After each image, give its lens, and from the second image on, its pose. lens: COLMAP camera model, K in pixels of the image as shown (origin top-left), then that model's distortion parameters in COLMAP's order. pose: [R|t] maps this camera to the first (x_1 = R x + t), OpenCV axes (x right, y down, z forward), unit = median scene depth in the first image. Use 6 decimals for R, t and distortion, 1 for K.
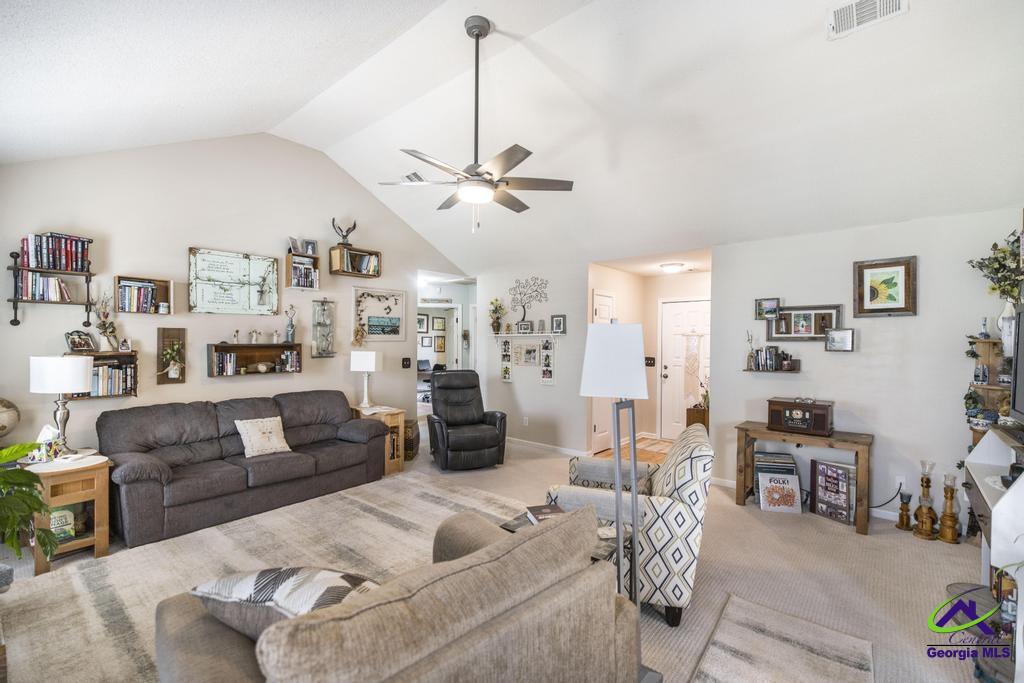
lens RADIAL K [[449.2, 0, 511.6], [0, 449.2, 344.1], [0, 0, 1]] dist [0.001028, 0.000149]
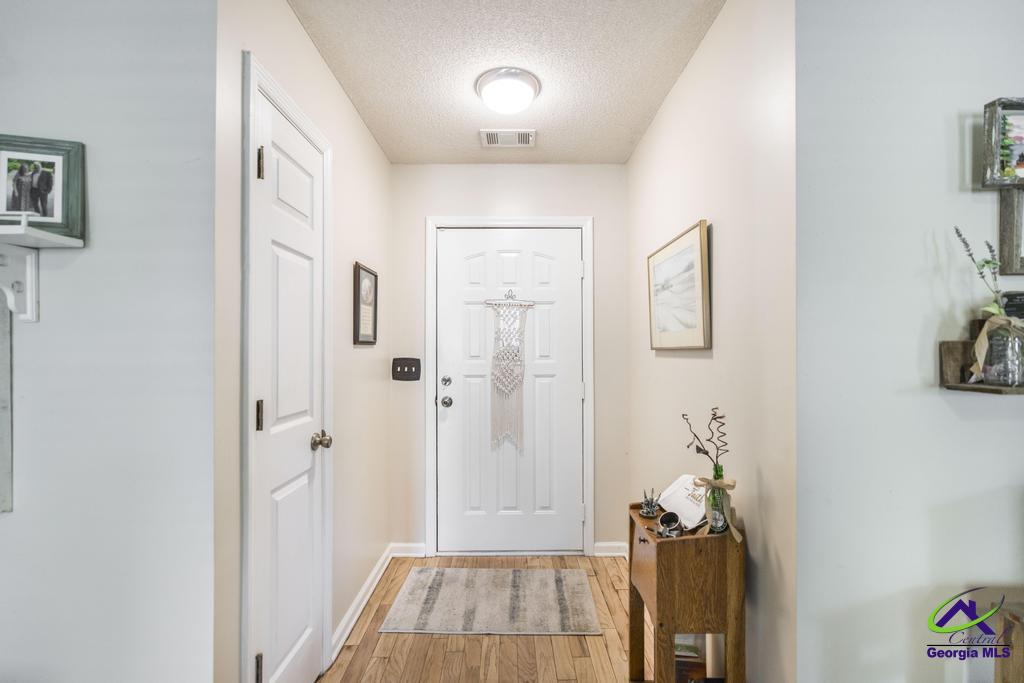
lens RADIAL K [[449.2, 0, 515.2], [0, 449.2, 348.8], [0, 0, 1]] dist [0.001028, 0.000149]
pose [[0.760906, -0.004014, 0.648849, 0.135729], [0.009319, 0.999945, -0.004742, 0.027483], [-0.648795, 0.009655, 0.760902, 0.726945]]
